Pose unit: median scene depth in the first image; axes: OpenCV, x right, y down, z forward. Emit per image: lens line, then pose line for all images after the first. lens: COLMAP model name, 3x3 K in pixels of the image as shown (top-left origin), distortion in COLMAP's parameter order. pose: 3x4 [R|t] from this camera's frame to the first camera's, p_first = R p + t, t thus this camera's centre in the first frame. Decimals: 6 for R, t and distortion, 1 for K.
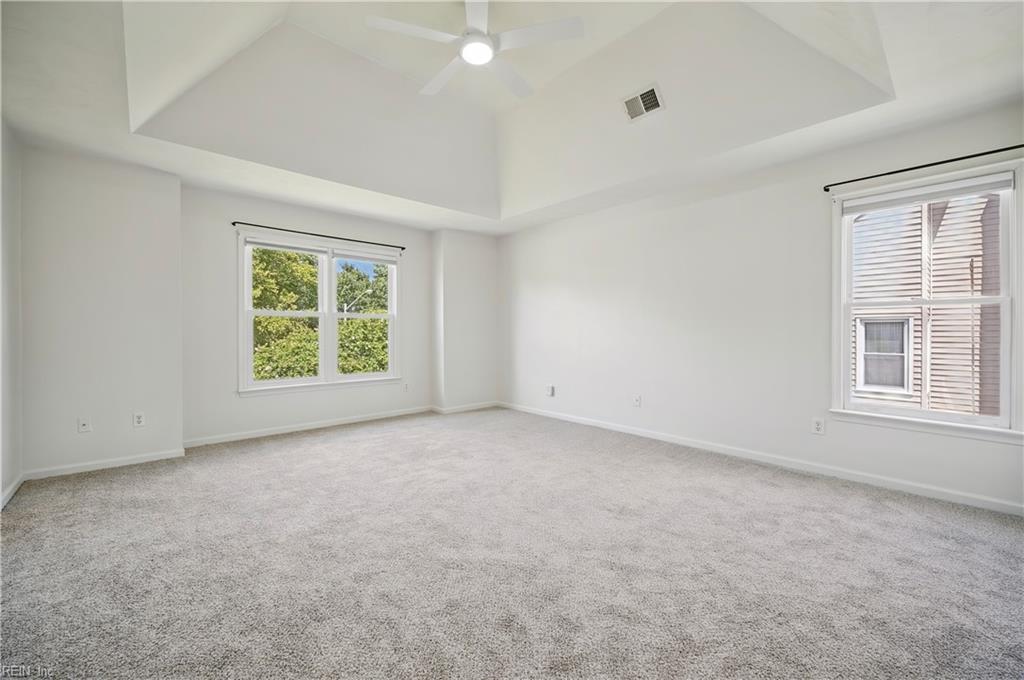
lens RADIAL K [[408.1, 0, 505.2], [0, 408.1, 335.4], [0, 0, 1]] dist [0.000603, 0.000219]
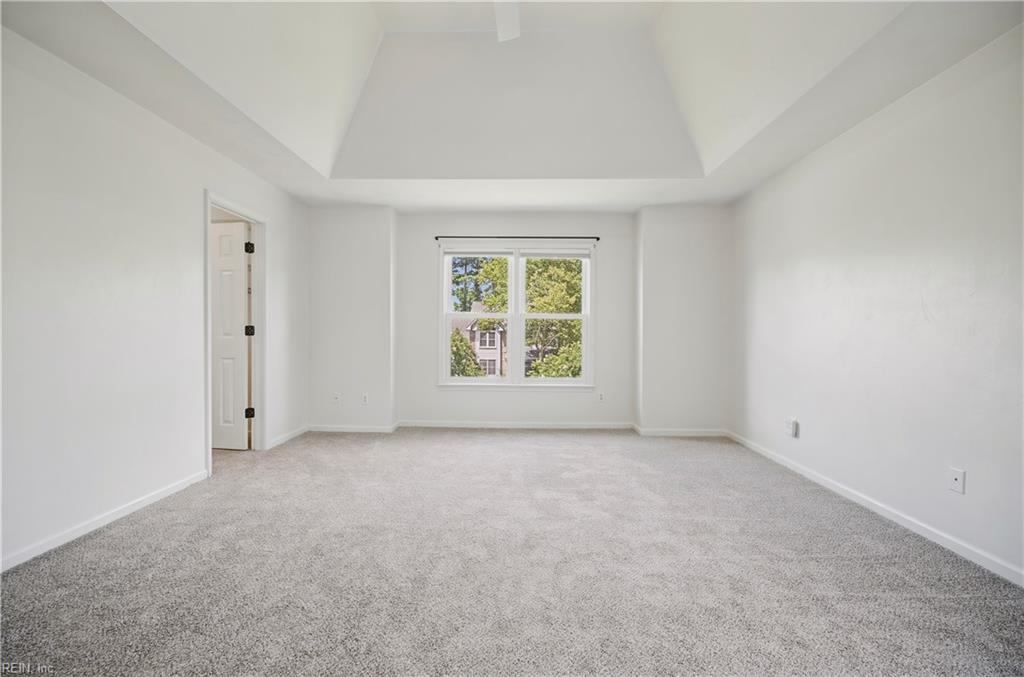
lens RADIAL K [[408.1, 0, 515.4], [0, 408.1, 334.2], [0, 0, 1]] dist [0.000603, 0.000219]
pose [[0.729734, 0.004792, -0.683714, 0.252789], [-0.013786, 0.999875, -0.007706, 0.002064], [0.683592, 0.015049, 0.729710, 0.278521]]
